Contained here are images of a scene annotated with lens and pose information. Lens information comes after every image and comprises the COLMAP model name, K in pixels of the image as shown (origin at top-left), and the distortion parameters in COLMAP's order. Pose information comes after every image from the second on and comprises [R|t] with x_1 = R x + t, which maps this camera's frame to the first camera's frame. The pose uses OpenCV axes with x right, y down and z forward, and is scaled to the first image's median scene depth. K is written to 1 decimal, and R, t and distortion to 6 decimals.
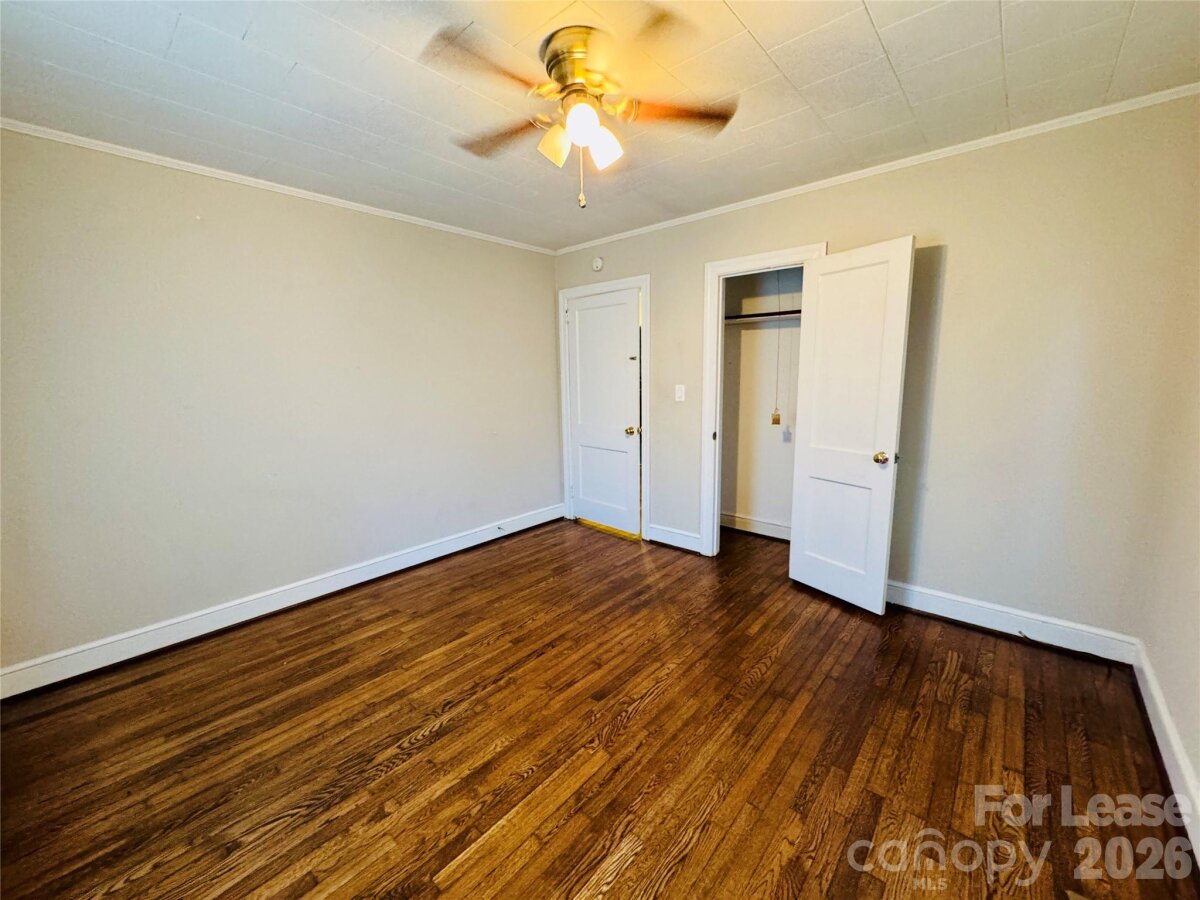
lens RADIAL K [[482.7, 0, 599.6], [0, 482.7, 449.5], [0, 0, 1]] dist [0.000703, -0.000027]
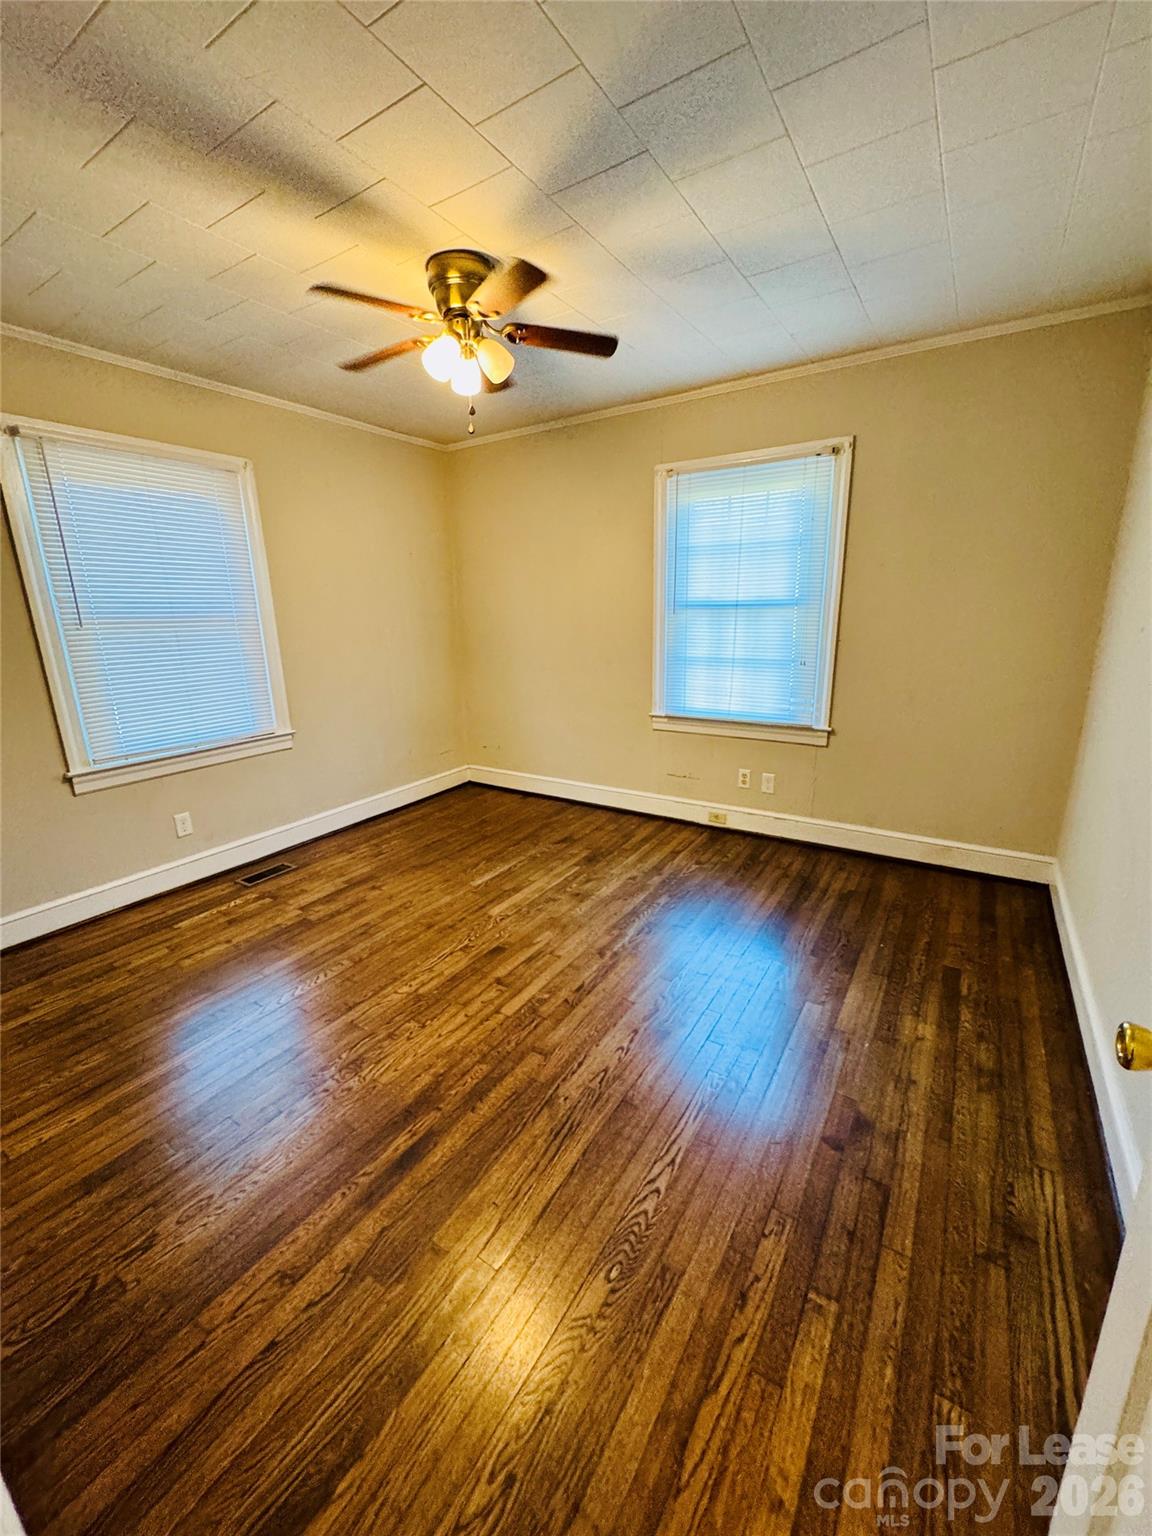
lens RADIAL K [[617.8, 0, 575.8], [0, 617.8, 768.8], [0, 0, 1]] dist [0.000703, -0.000027]
pose [[-0.988680, 0.074361, -0.130315, -0.019157], [0.015038, 0.913282, 0.407049, -0.262588], [0.149283, 0.400482, -0.904062, 1.702482]]
